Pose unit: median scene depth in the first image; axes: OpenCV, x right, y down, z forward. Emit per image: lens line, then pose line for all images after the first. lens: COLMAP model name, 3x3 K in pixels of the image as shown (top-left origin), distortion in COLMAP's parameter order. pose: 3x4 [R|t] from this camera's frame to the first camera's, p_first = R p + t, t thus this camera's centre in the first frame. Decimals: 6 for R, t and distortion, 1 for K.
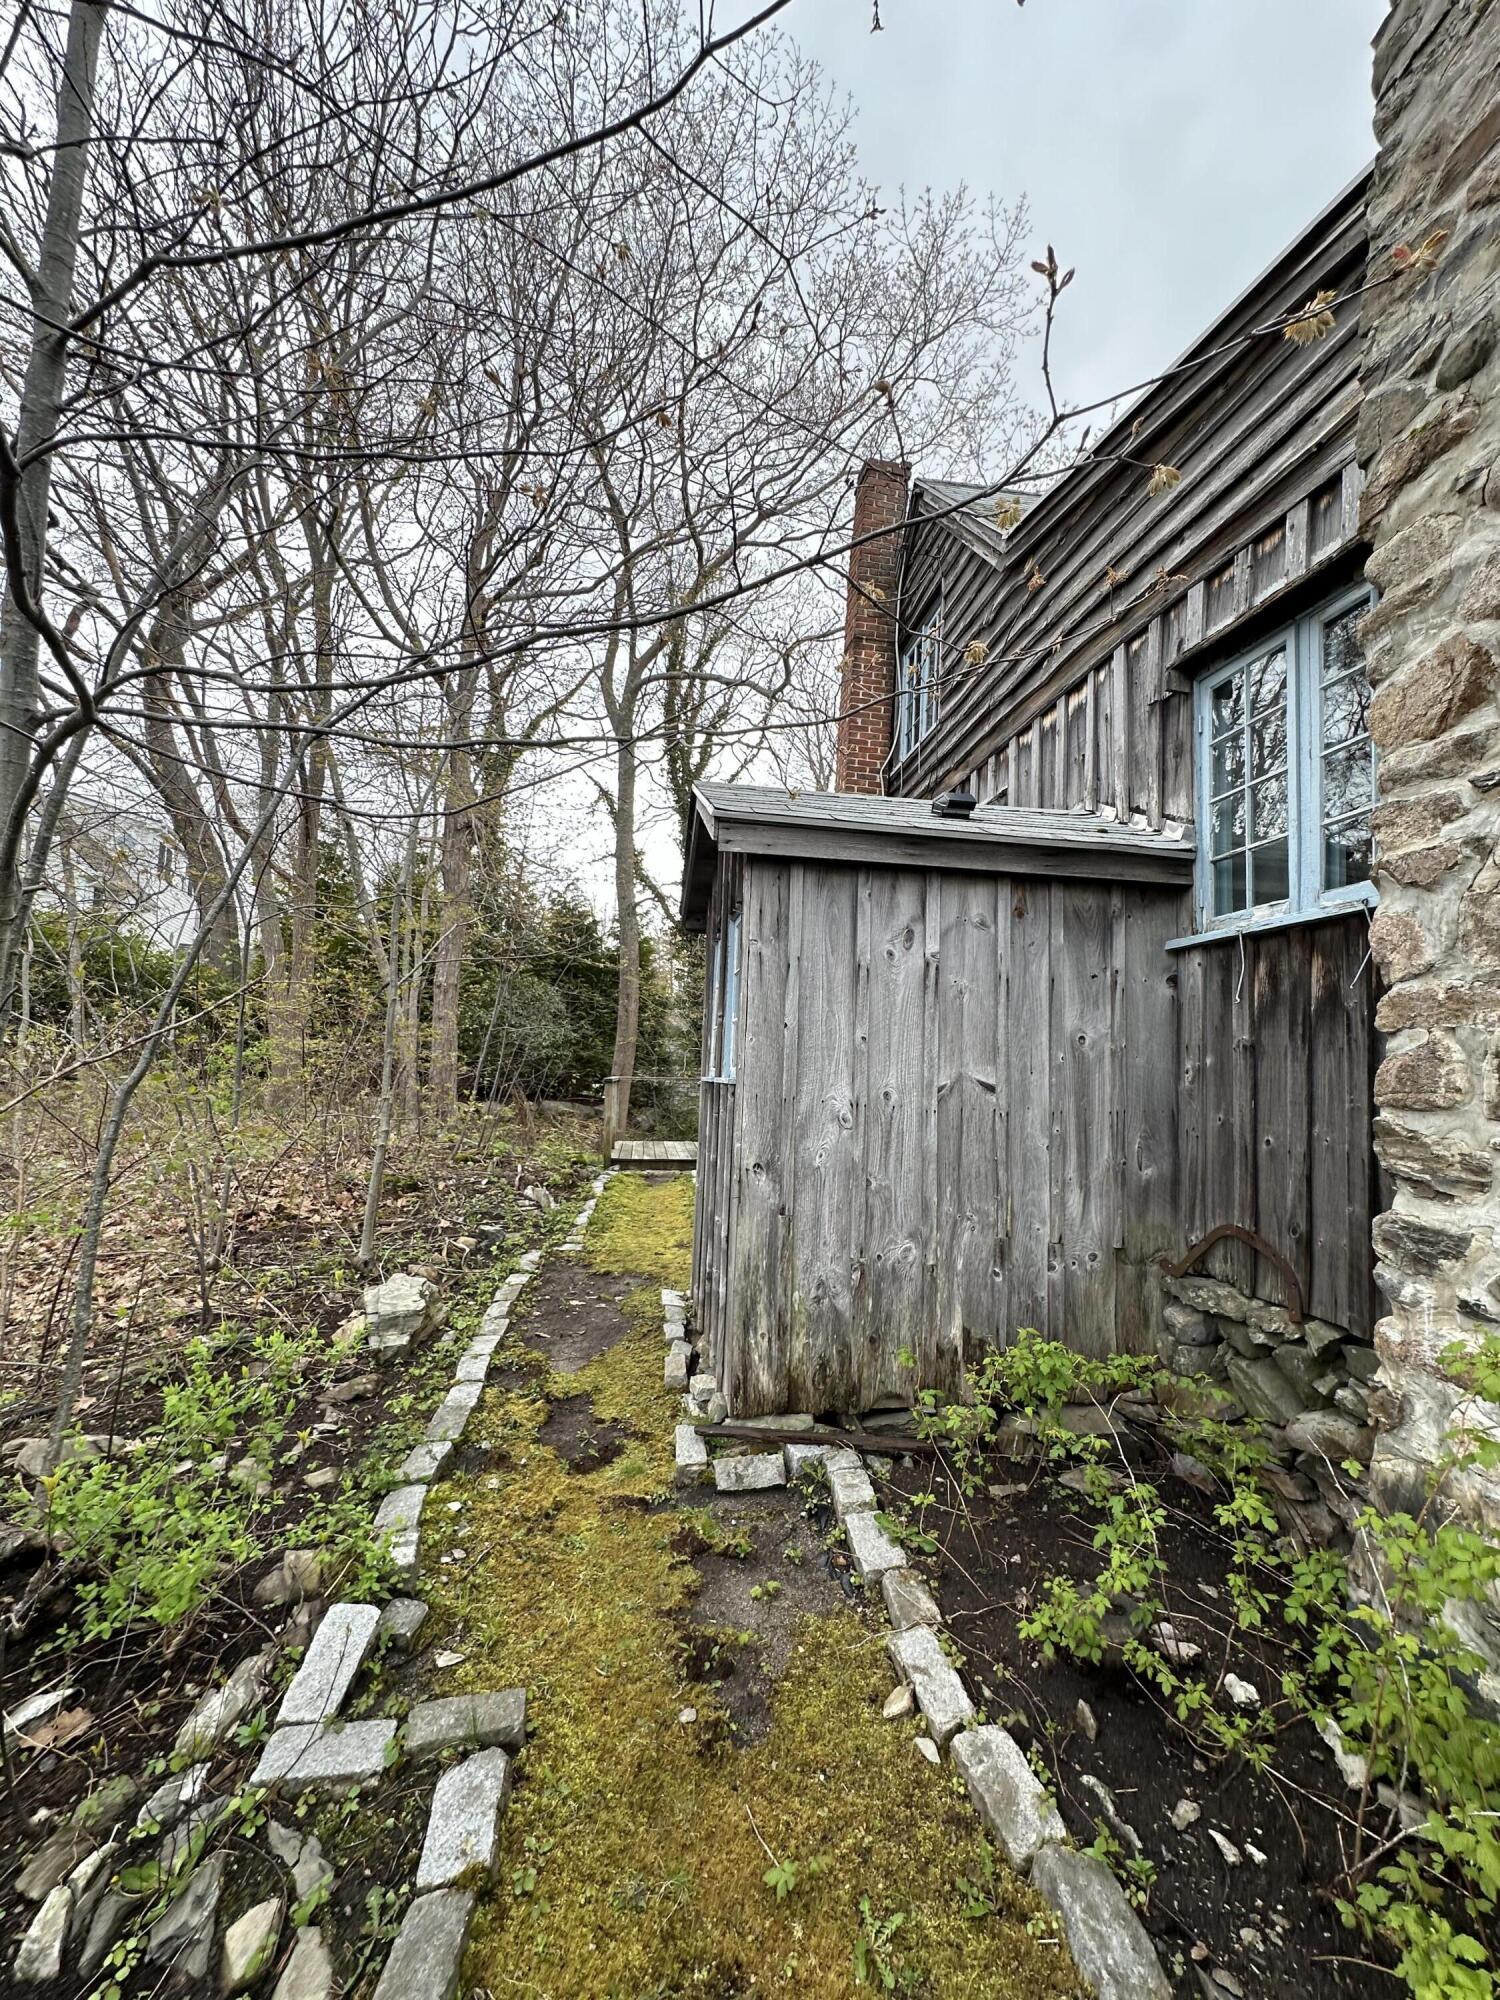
lens RADIAL K [[795.1, 0, 749.4], [0, 795.1, 1001.9], [0, 0, 1]] dist [-0.002797, 0.000253]
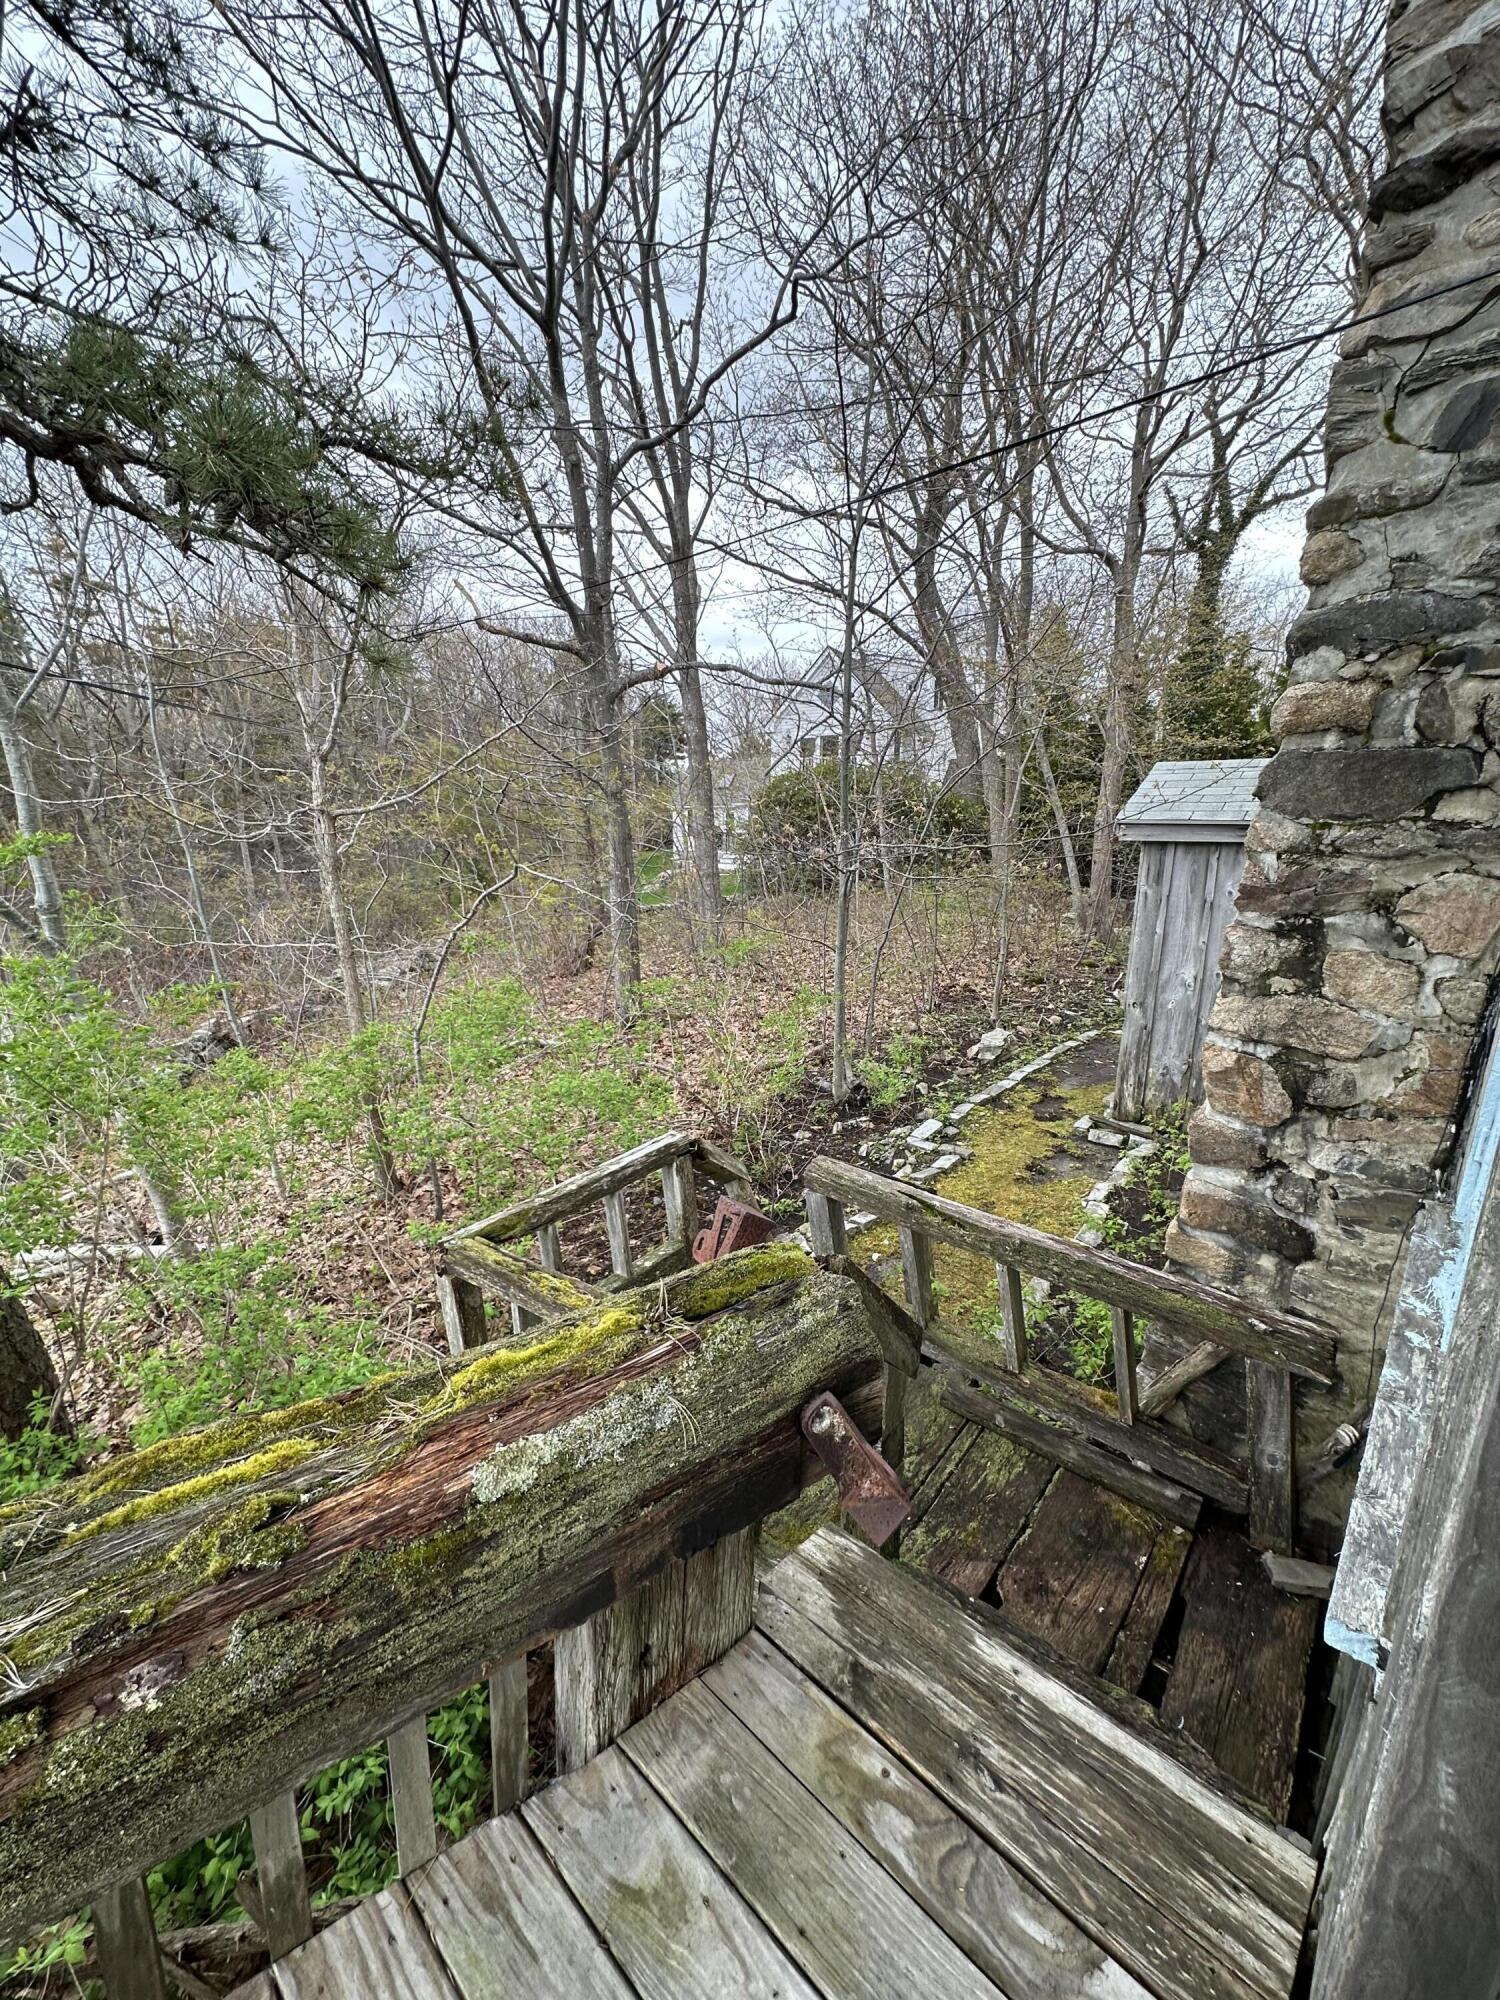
lens RADIAL K [[795.1, 0, 747.7], [0, 795.1, 998.2], [0, 0, 1]] dist [-0.002797, 0.000253]
pose [[0.635171, 0.136385, -0.760235, 0.939351], [0.082789, 0.966594, 0.242575, -0.379904], [0.767922, -0.217015, 0.602661, -0.954993]]
